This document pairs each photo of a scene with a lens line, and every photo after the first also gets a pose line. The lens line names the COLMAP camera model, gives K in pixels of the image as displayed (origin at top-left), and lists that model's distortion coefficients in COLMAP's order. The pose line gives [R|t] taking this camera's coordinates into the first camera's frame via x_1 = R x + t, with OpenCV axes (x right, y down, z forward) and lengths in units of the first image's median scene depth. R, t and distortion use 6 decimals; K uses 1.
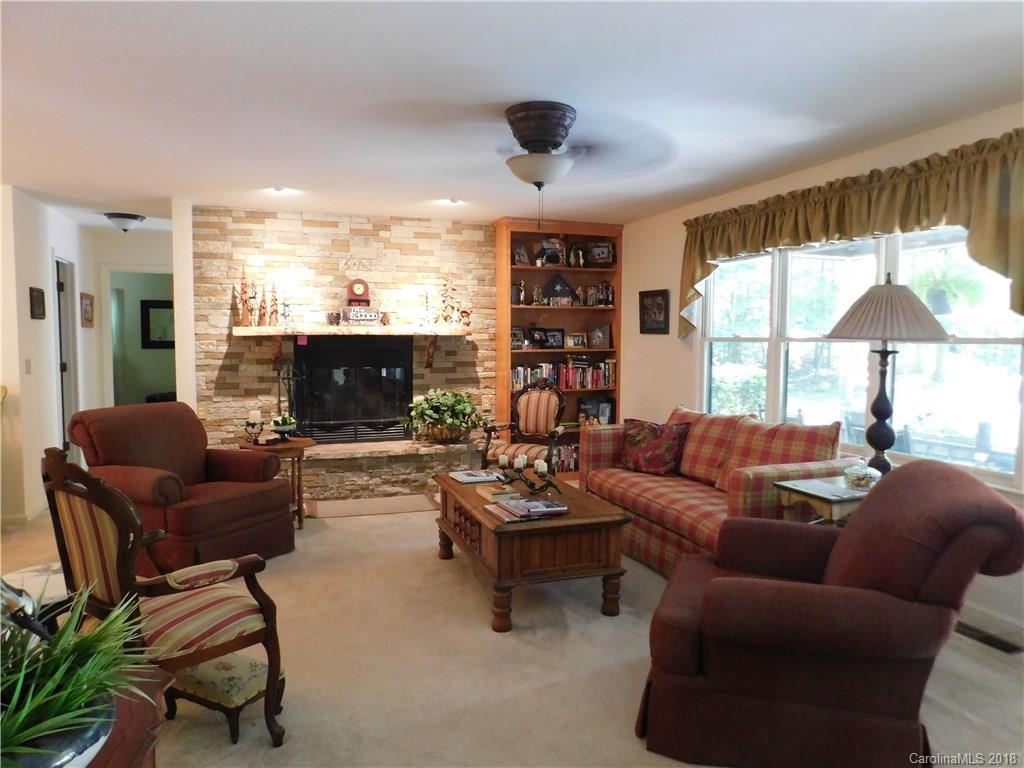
lens RADIAL K [[668.5, 0, 512.0], [0, 668.5, 384.0], [0, 0, 1]] dist [-0.108468, 0.045697]
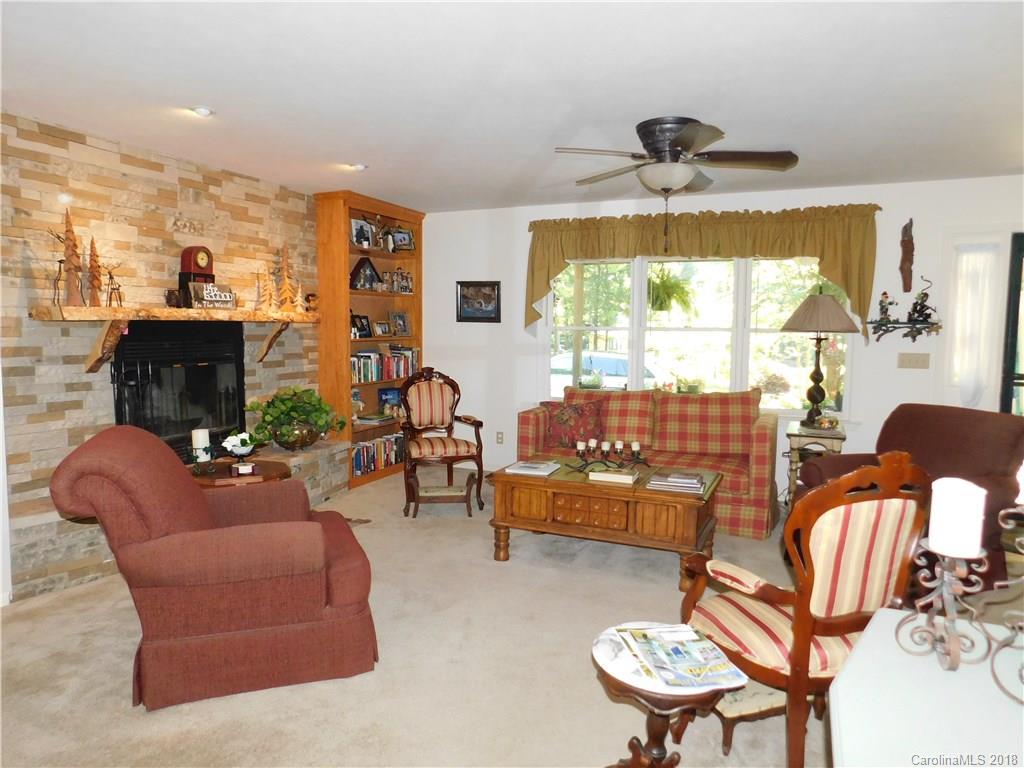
lens RADIAL K [[668.5, 0, 512.0], [0, 668.5, 384.0], [0, 0, 1]] dist [-0.108468, 0.045697]
pose [[0.685405, -0.055440, 0.726049, -0.528463], [0.040804, 0.998455, 0.037720, -0.015729], [-0.727018, 0.003772, 0.686608, 0.234423]]
